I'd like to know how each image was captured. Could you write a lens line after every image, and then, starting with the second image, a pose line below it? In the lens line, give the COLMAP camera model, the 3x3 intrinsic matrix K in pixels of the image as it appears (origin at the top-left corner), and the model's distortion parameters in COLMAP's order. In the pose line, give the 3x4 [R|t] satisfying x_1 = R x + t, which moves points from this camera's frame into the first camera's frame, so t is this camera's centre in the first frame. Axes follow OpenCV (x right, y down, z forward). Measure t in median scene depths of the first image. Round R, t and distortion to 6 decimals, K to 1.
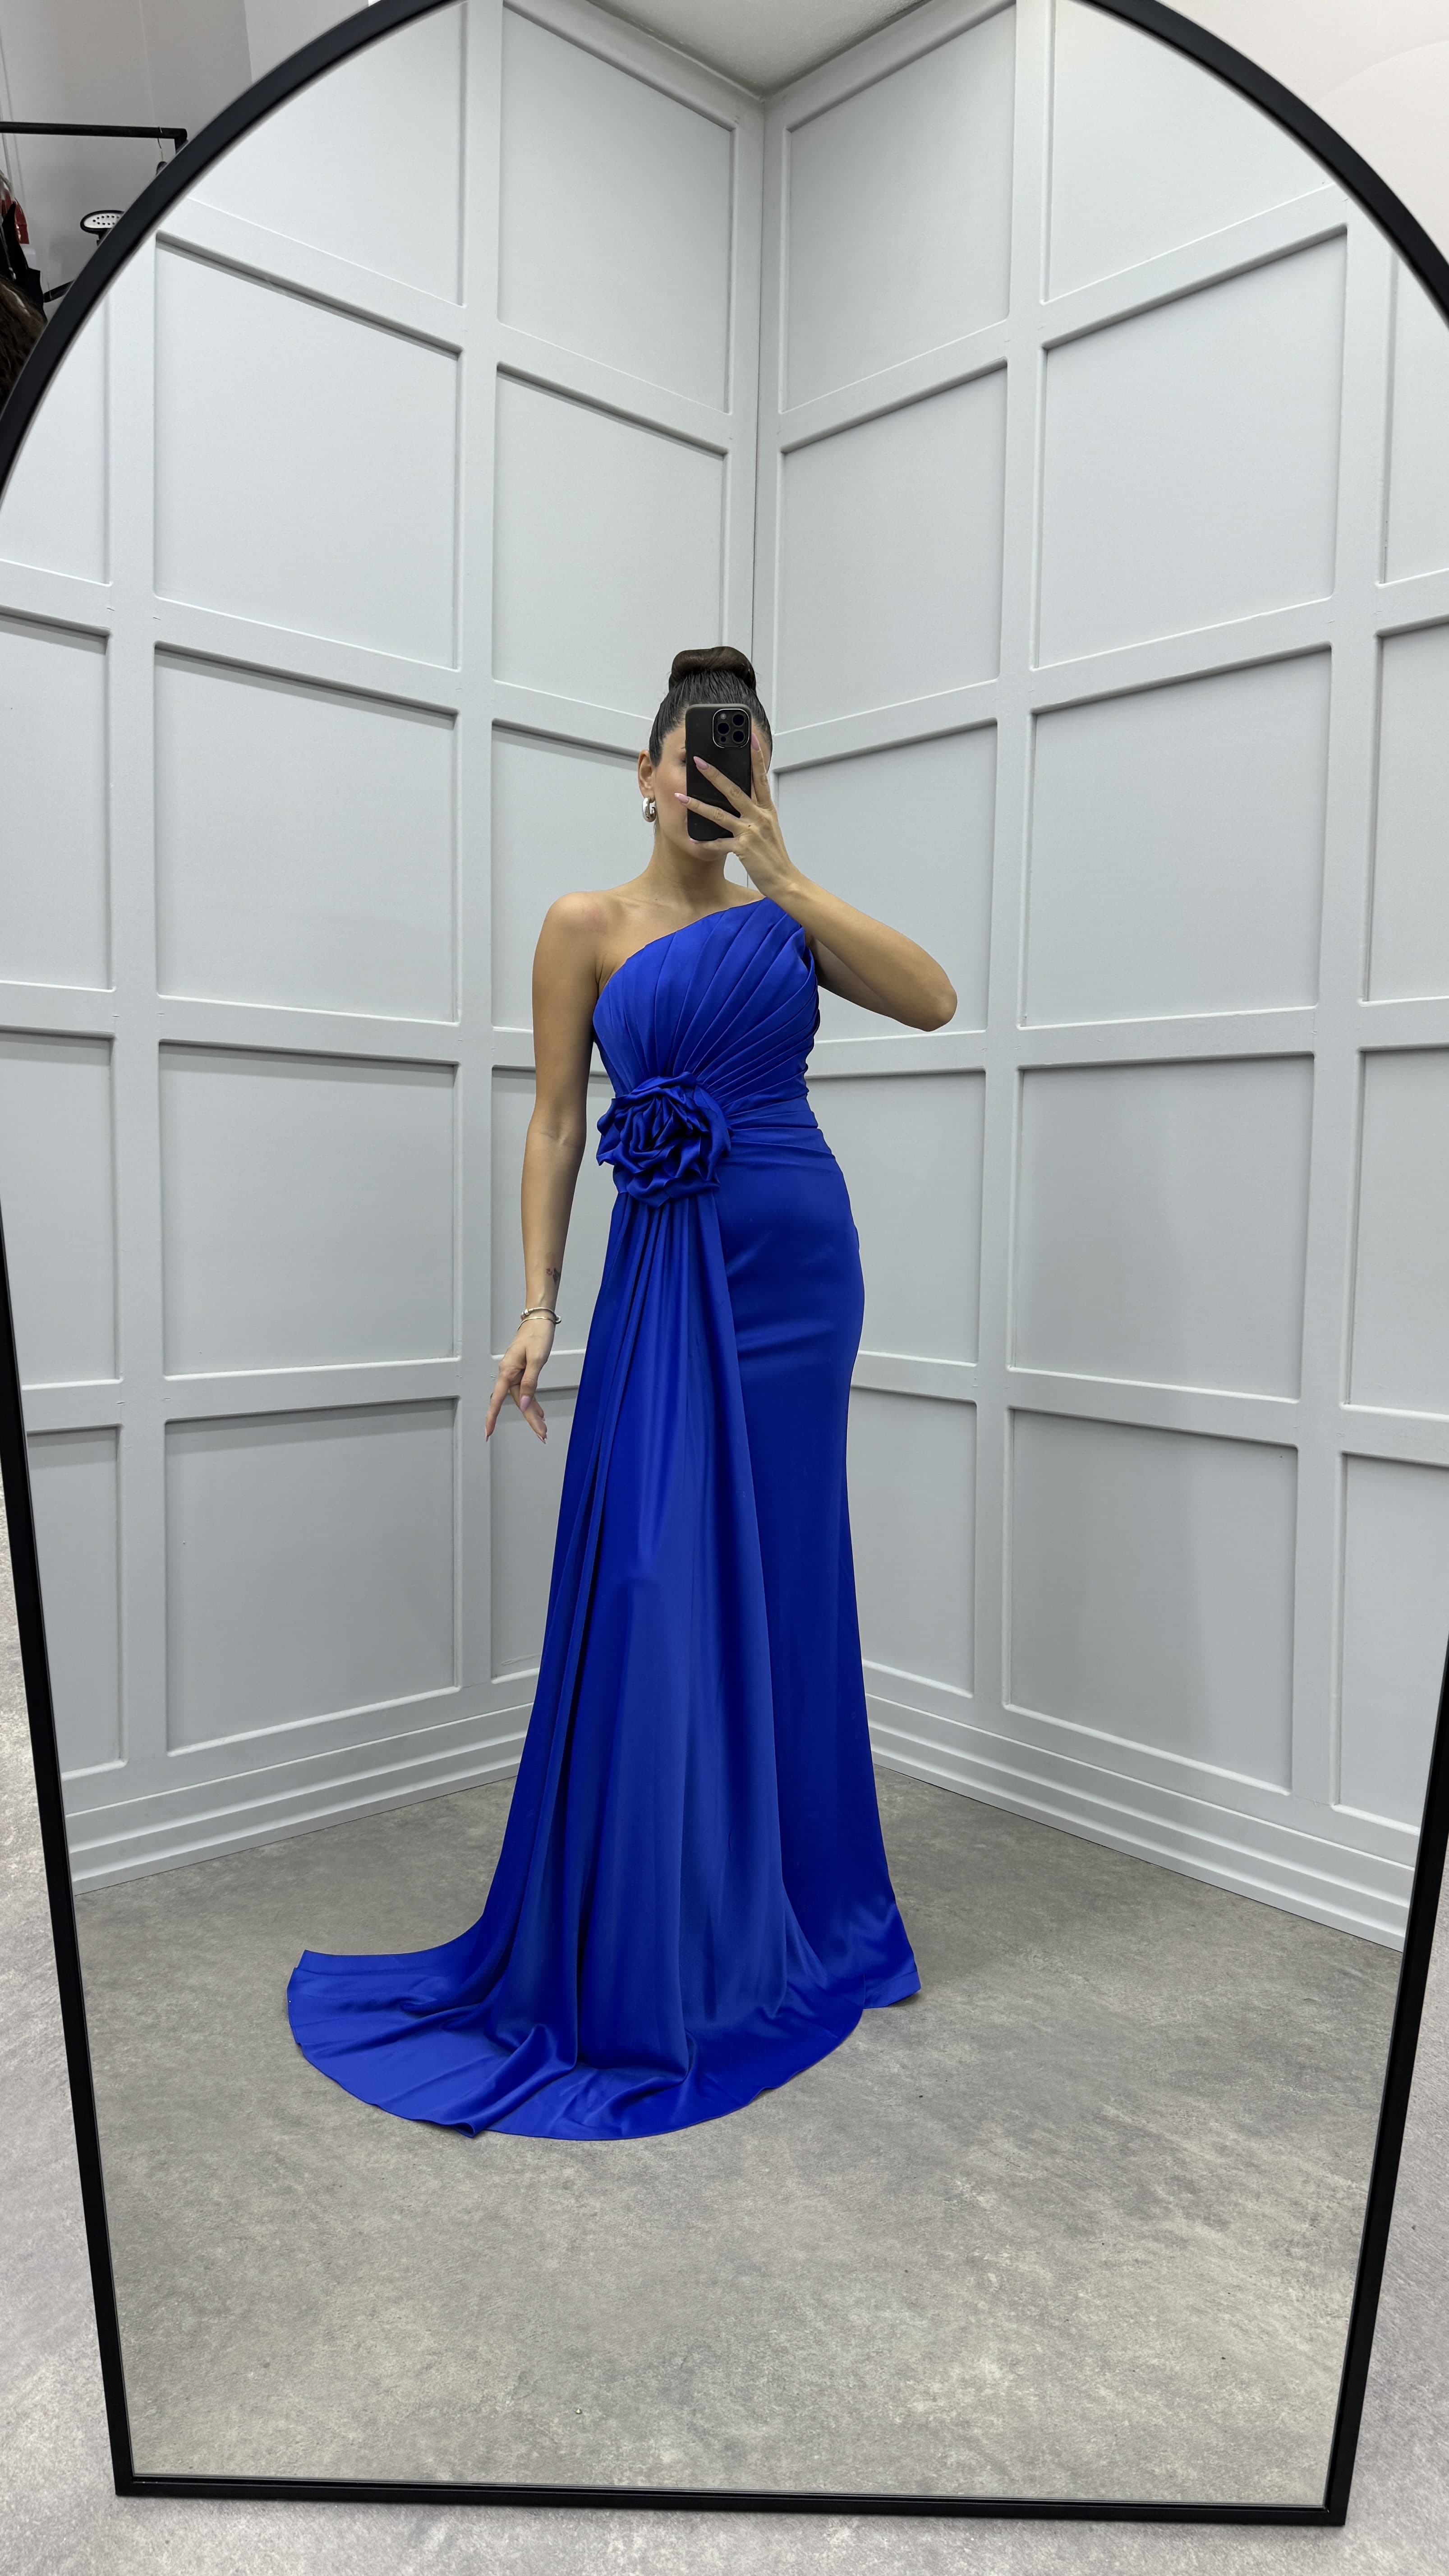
lens RADIAL K [[1834.2, 0, 710.8], [0, 1834.2, 1290.5], [0, 0, 1]] dist [-0.000127, -0.014087]
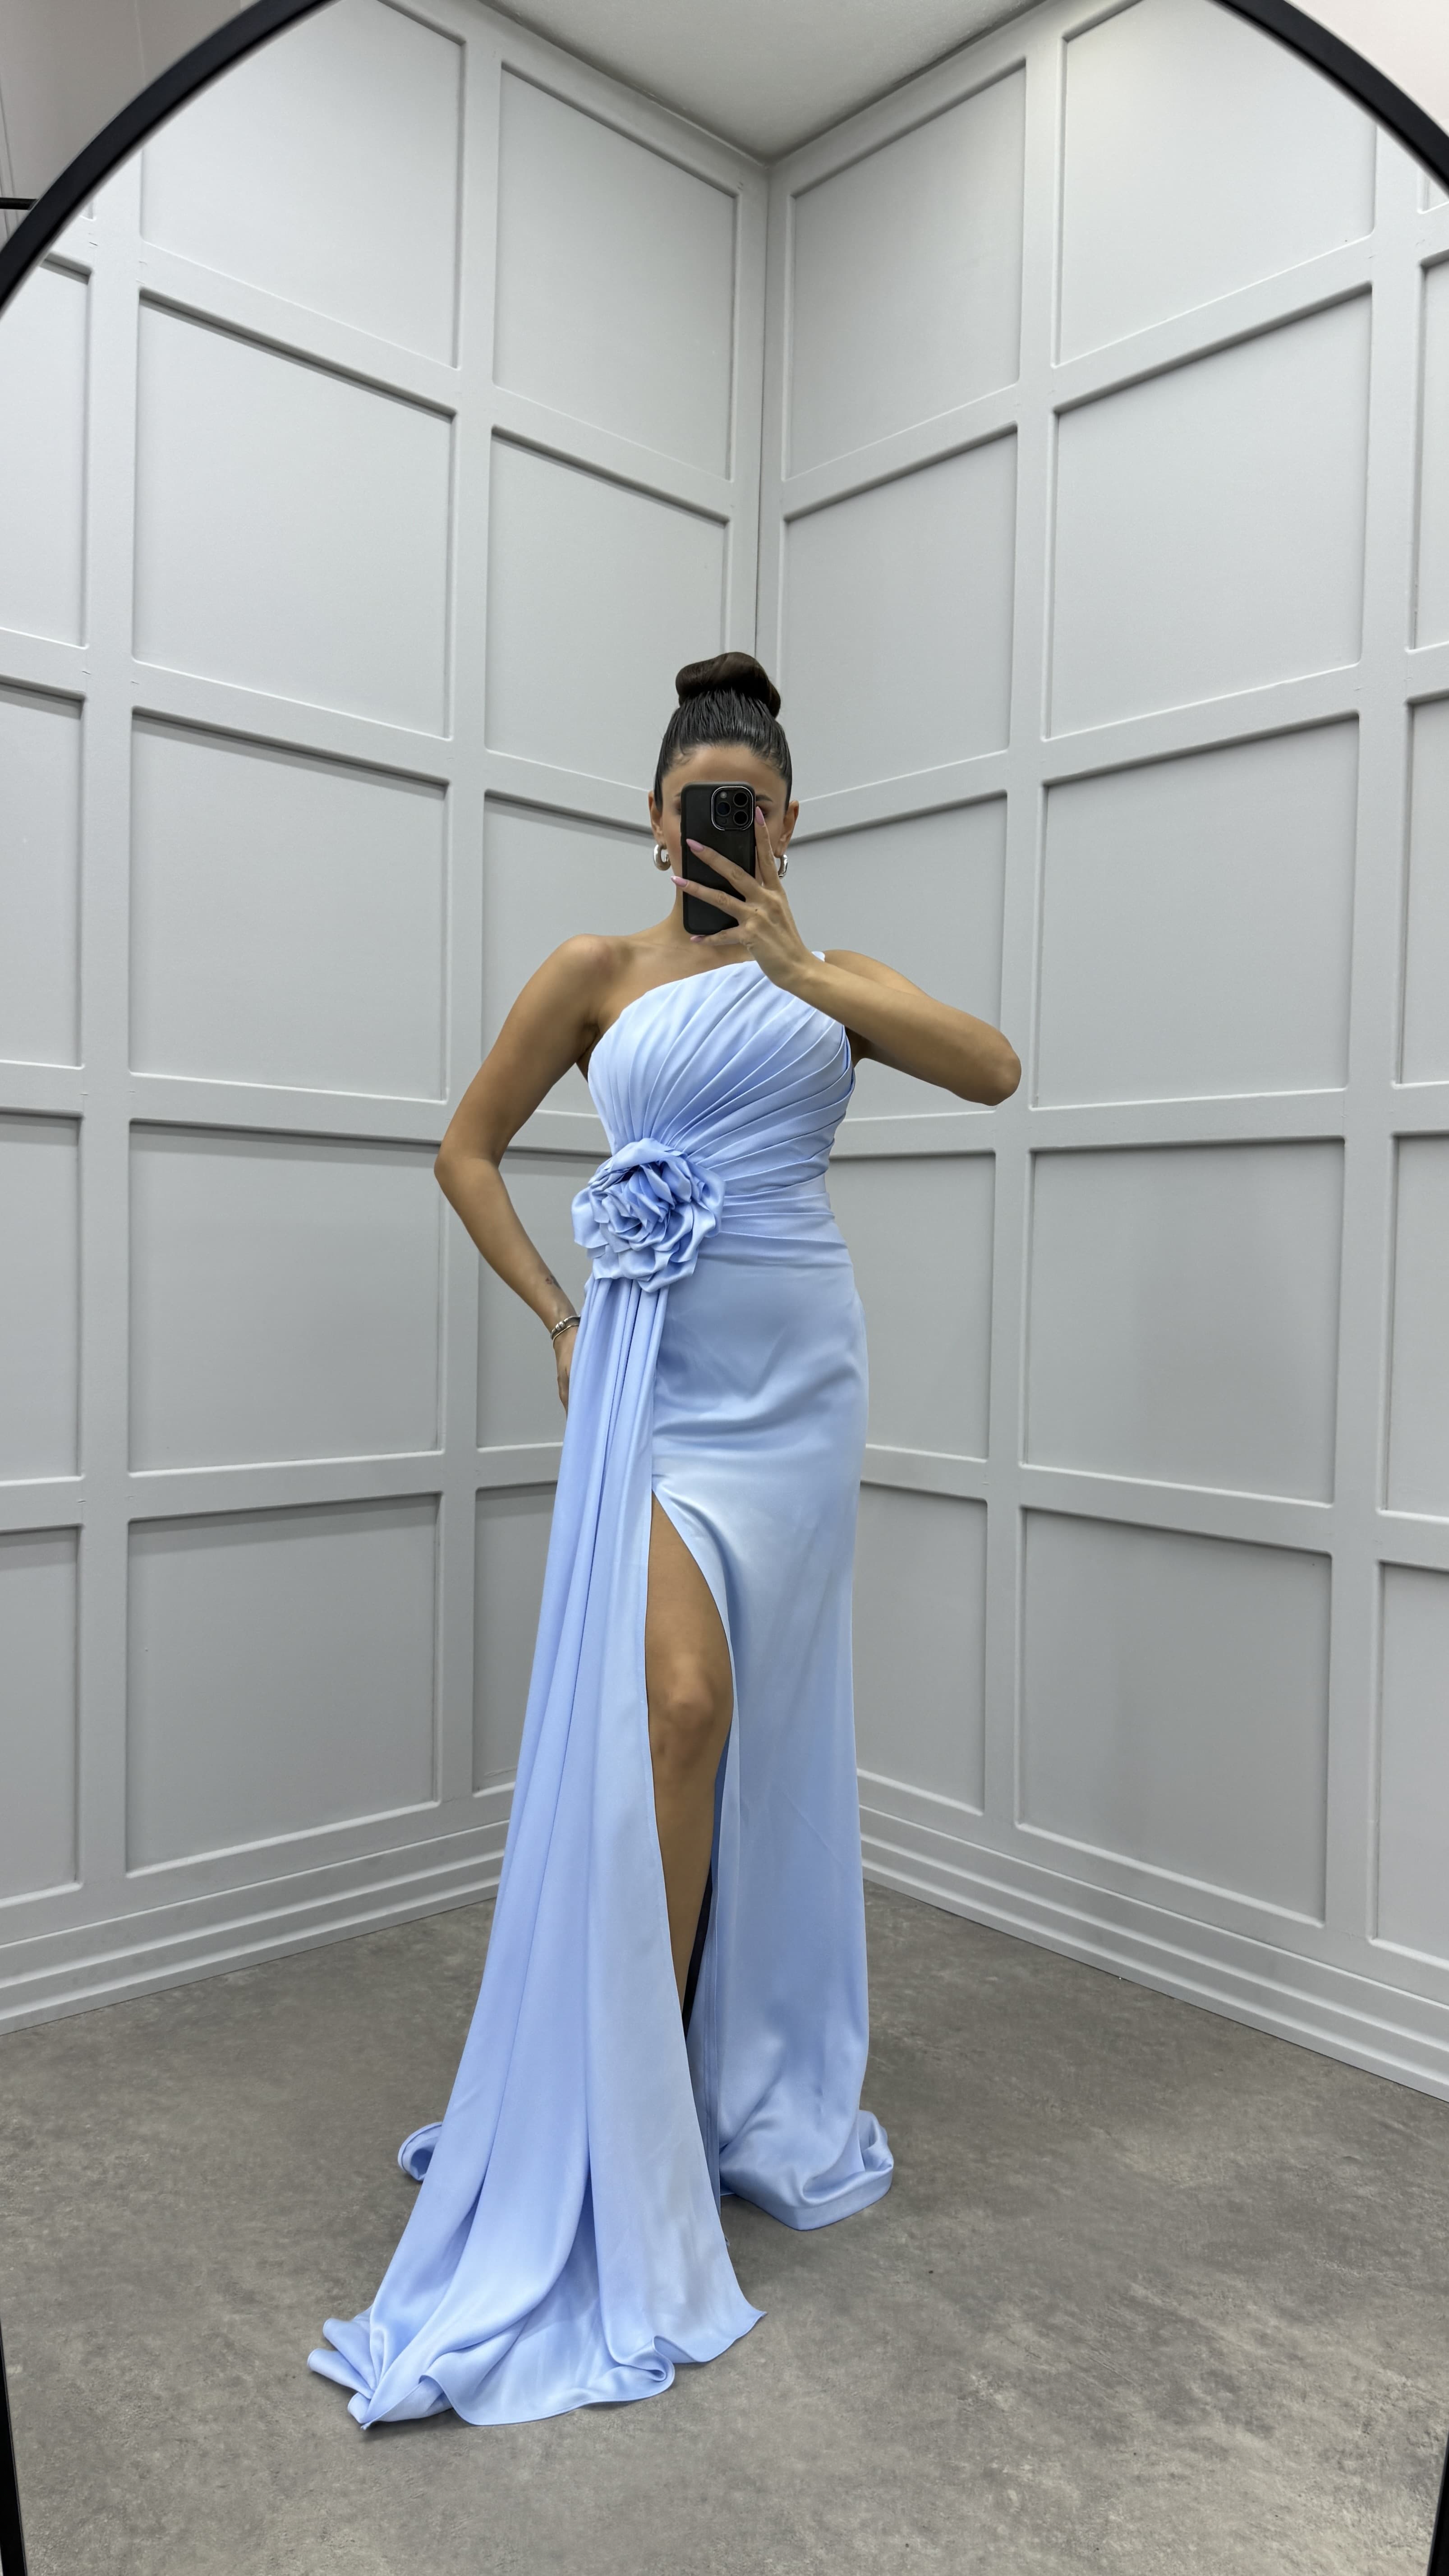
lens RADIAL K [[1835.6, 0, 698.4], [0, 1835.6, 1294.5], [0, 0, 1]] dist [-0.001602, -0.012847]
pose [[0.999967, 0.004830, -0.006550, 0.002069], [-0.005078, 0.999250, -0.038386, -0.013938], [0.006359, 0.038418, 0.999242, 0.070079]]
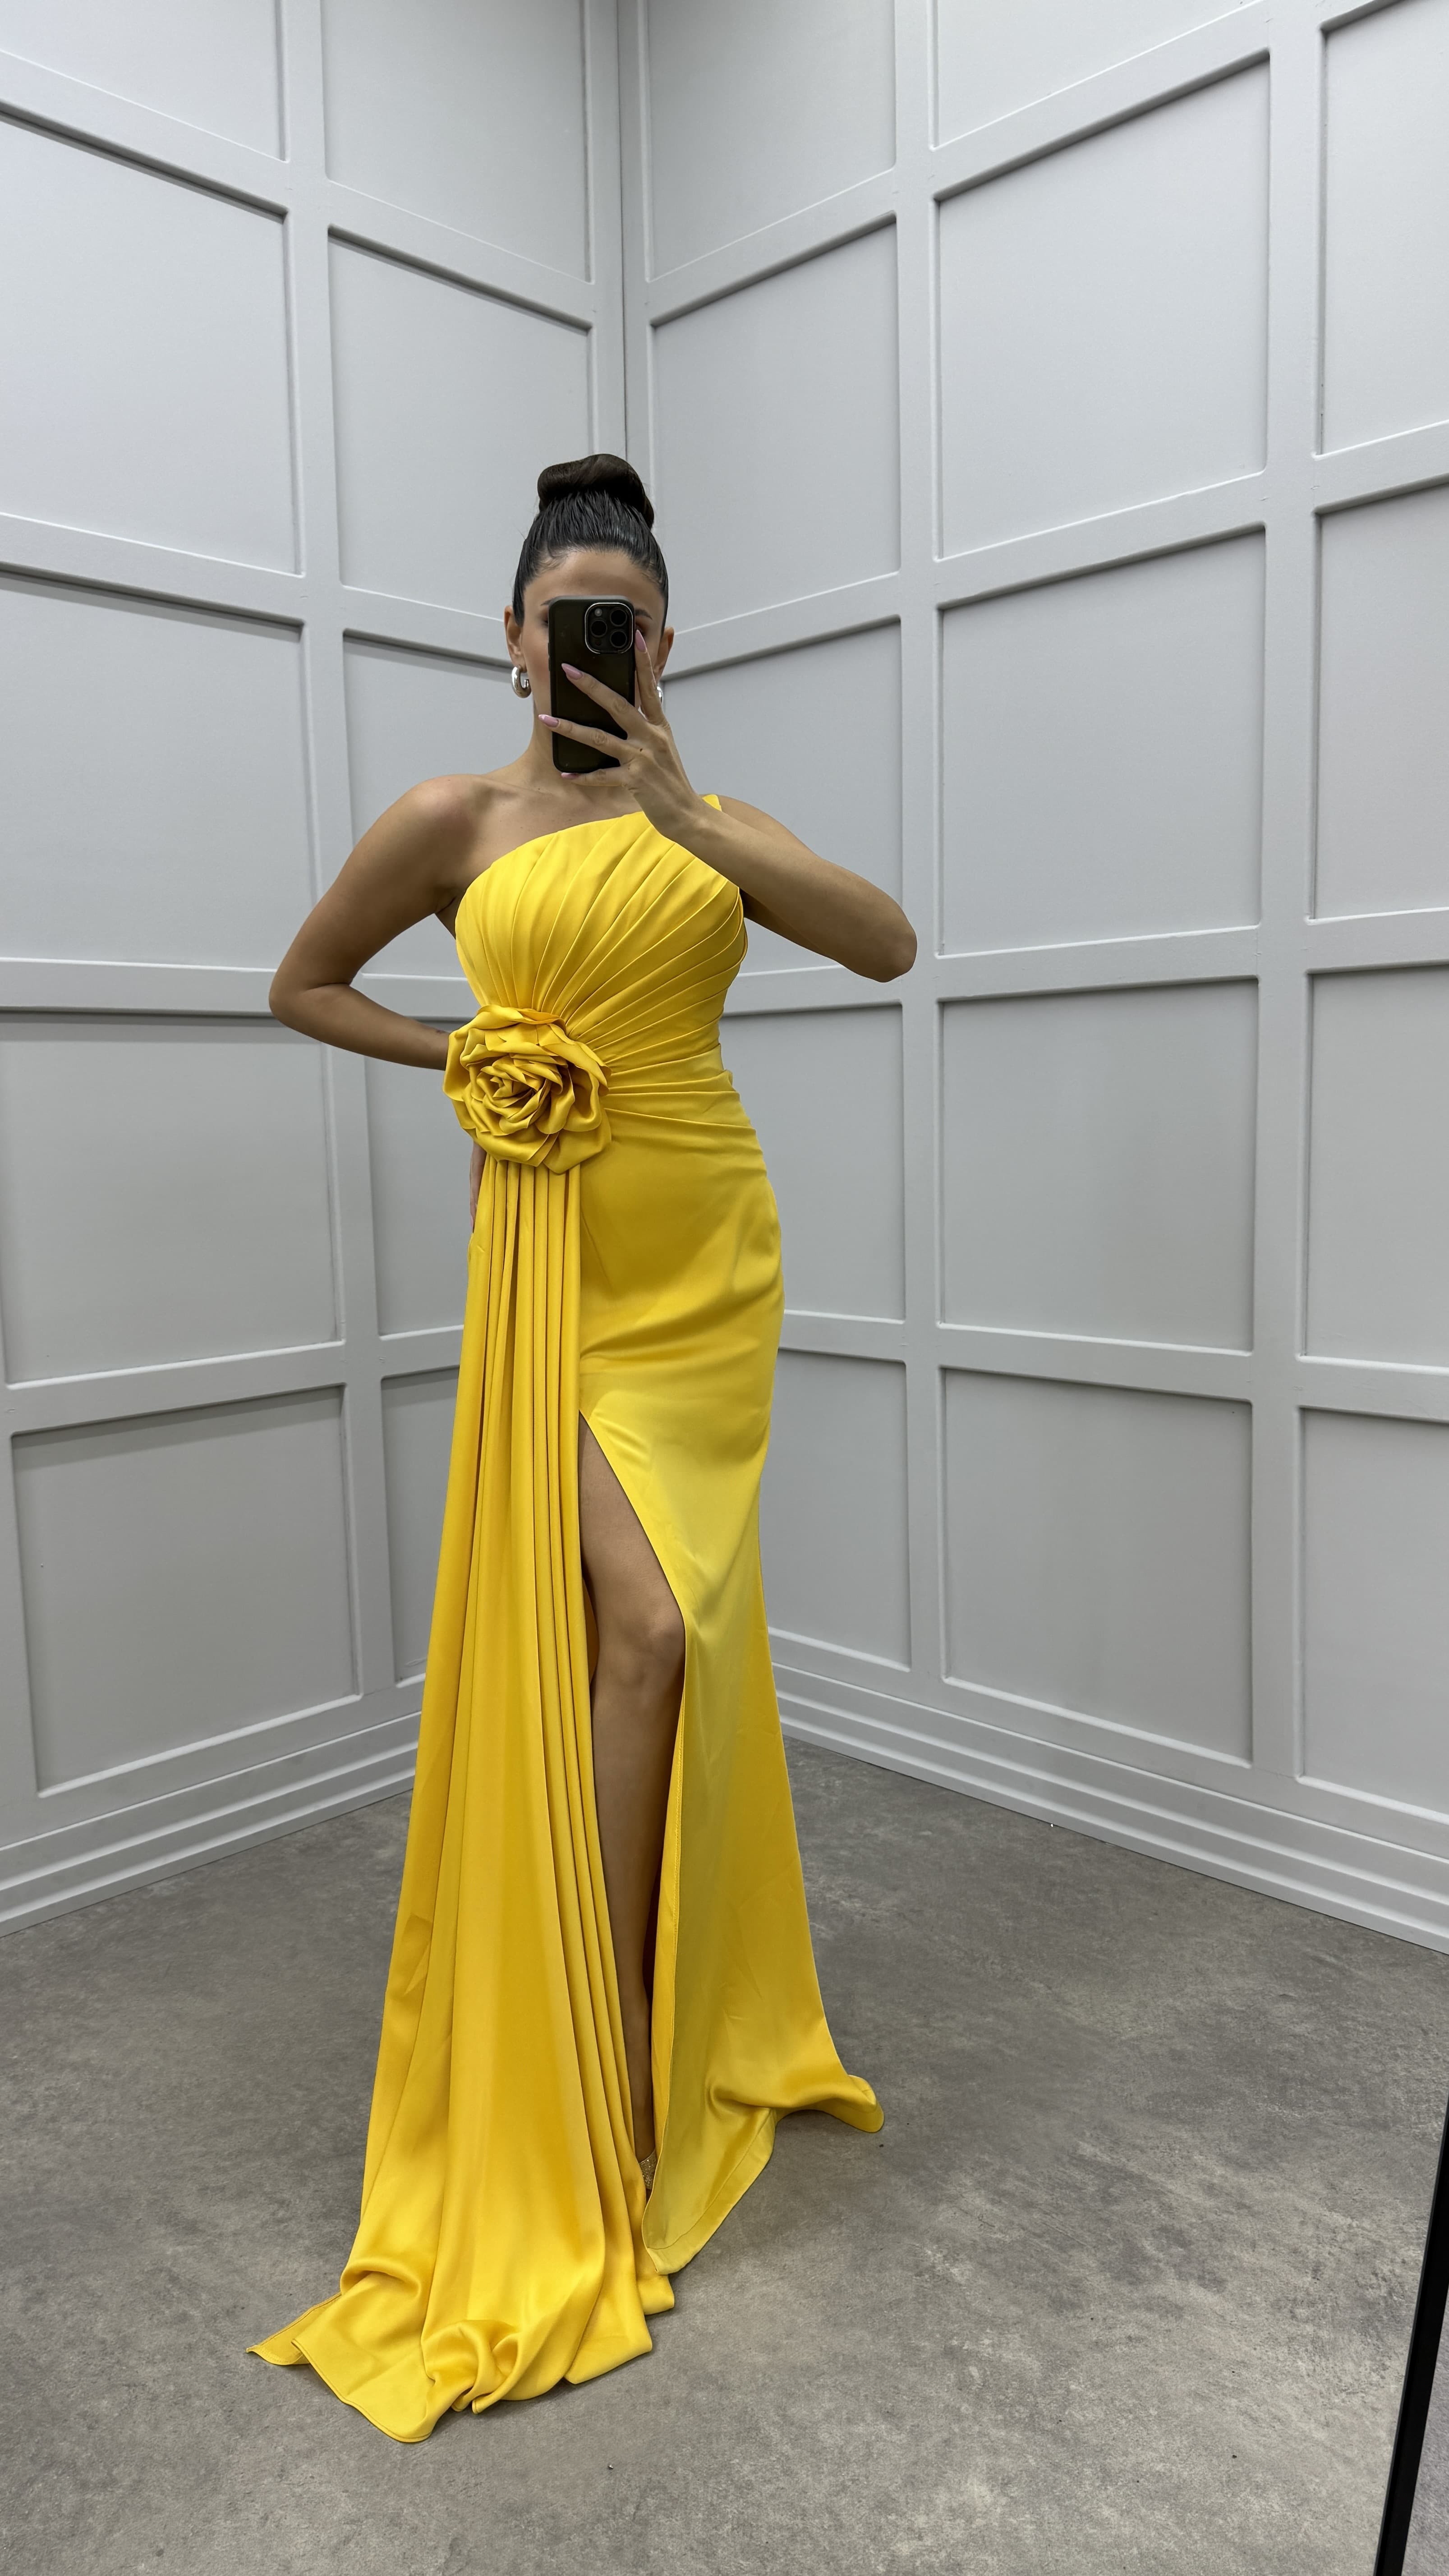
lens RADIAL K [[1834.2, 0, 710.8], [0, 1834.2, 1290.5], [0, 0, 1]] dist [-0.000127, -0.014087]
pose [[0.997729, -0.043863, 0.051123, 0.001407], [0.041391, 0.997968, 0.048452, -0.037744], [-0.053145, -0.046226, 0.997516, 0.118474]]
